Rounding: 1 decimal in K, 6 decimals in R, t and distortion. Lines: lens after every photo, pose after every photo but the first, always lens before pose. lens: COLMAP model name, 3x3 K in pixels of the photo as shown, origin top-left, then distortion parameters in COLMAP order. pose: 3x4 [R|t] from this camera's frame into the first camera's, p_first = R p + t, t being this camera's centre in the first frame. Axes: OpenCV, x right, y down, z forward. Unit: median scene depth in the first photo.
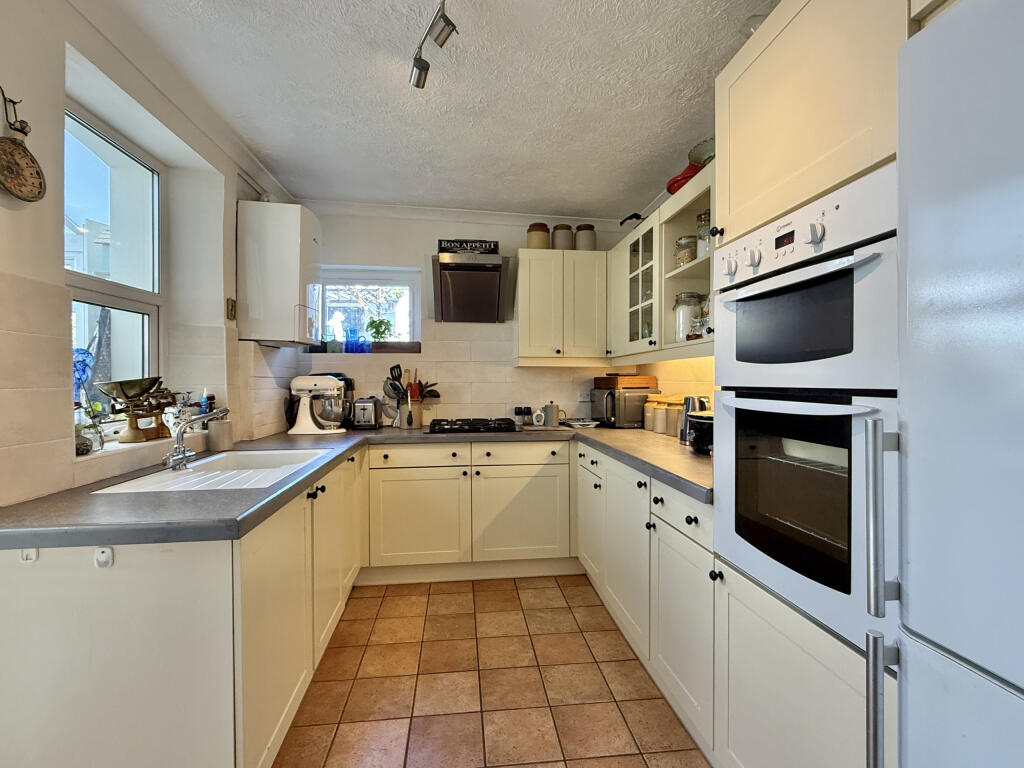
lens RADIAL K [[478.3, 0, 508.7], [0, 478.3, 383.4], [0, 0, 1]] dist [0.004043, -0.000312]
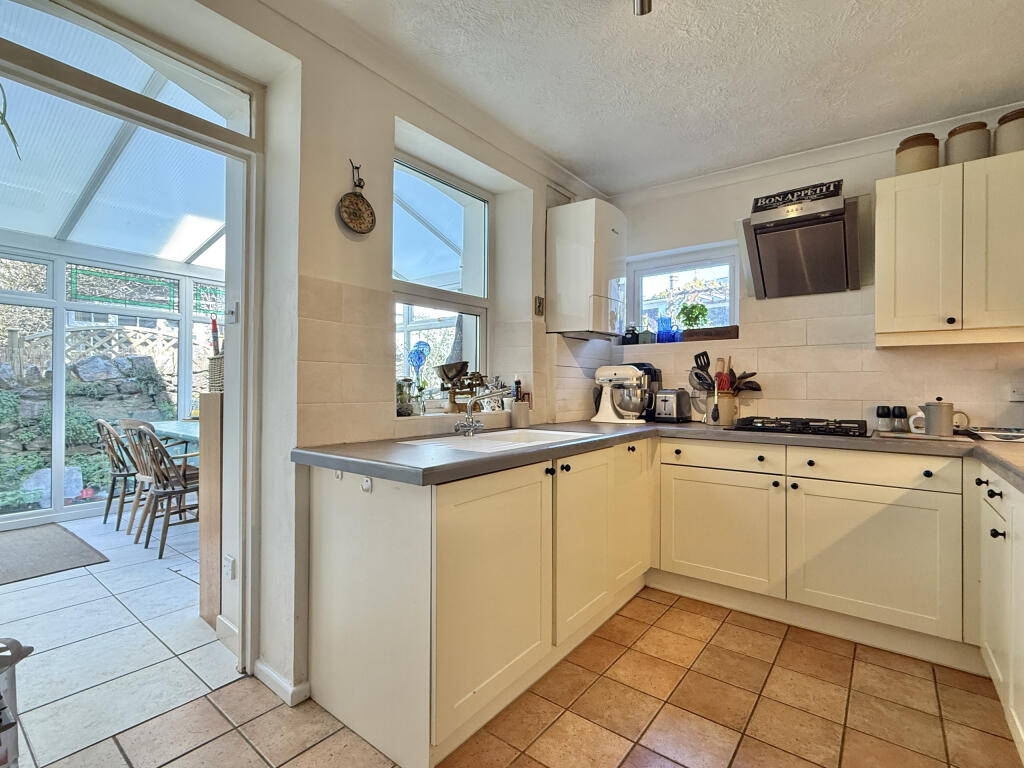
lens RADIAL K [[478.3, 0, 514.4], [0, 478.3, 385.0], [0, 0, 1]] dist [0.004043, -0.000312]
pose [[0.715966, 0.003061, -0.698128, 0.156765], [-0.011847, 0.999900, -0.007766, 0.038648], [0.698035, 0.013831, 0.715930, 0.140873]]
